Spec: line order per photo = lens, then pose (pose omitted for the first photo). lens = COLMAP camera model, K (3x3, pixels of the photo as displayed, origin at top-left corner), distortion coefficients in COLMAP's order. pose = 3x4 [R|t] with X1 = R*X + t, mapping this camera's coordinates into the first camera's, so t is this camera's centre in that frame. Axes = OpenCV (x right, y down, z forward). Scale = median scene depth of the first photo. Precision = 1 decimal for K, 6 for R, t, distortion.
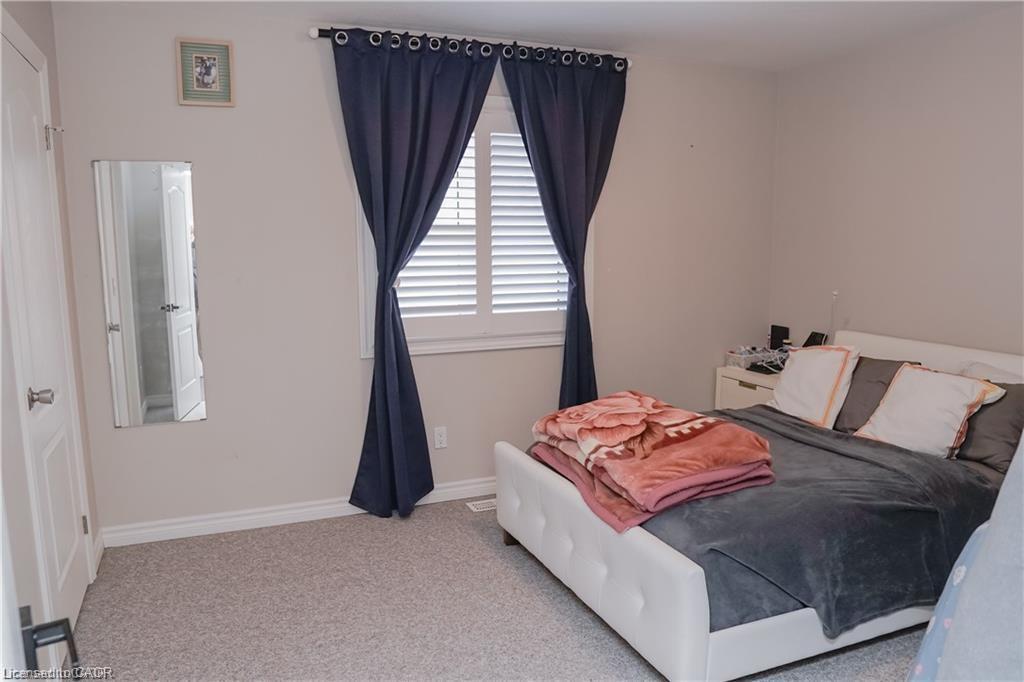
lens RADIAL K [[713.6, 0, 497.6], [0, 713.6, 343.4], [0, 0, 1]] dist [-0.106718, 0.070719]
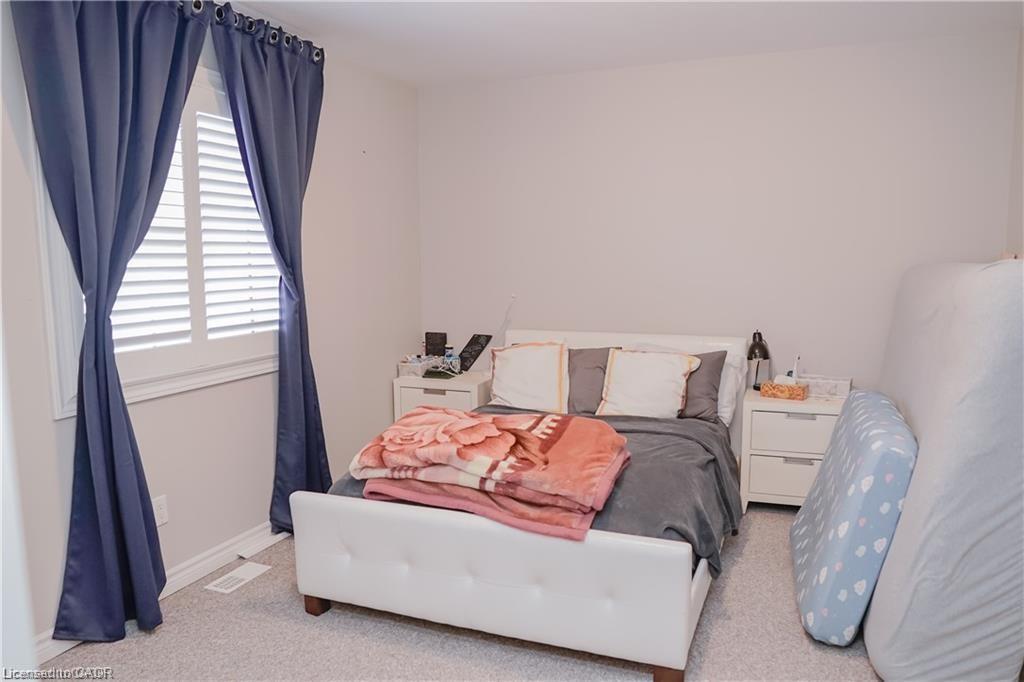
lens RADIAL K [[713.6, 0, 497.6], [0, 713.6, 343.4], [0, 0, 1]] dist [-0.106718, 0.070719]
pose [[0.714630, -0.083430, 0.694509, -0.338960], [0.107587, 0.994157, 0.008723, -0.010542], [-0.691179, 0.068486, 0.719431, 0.232474]]
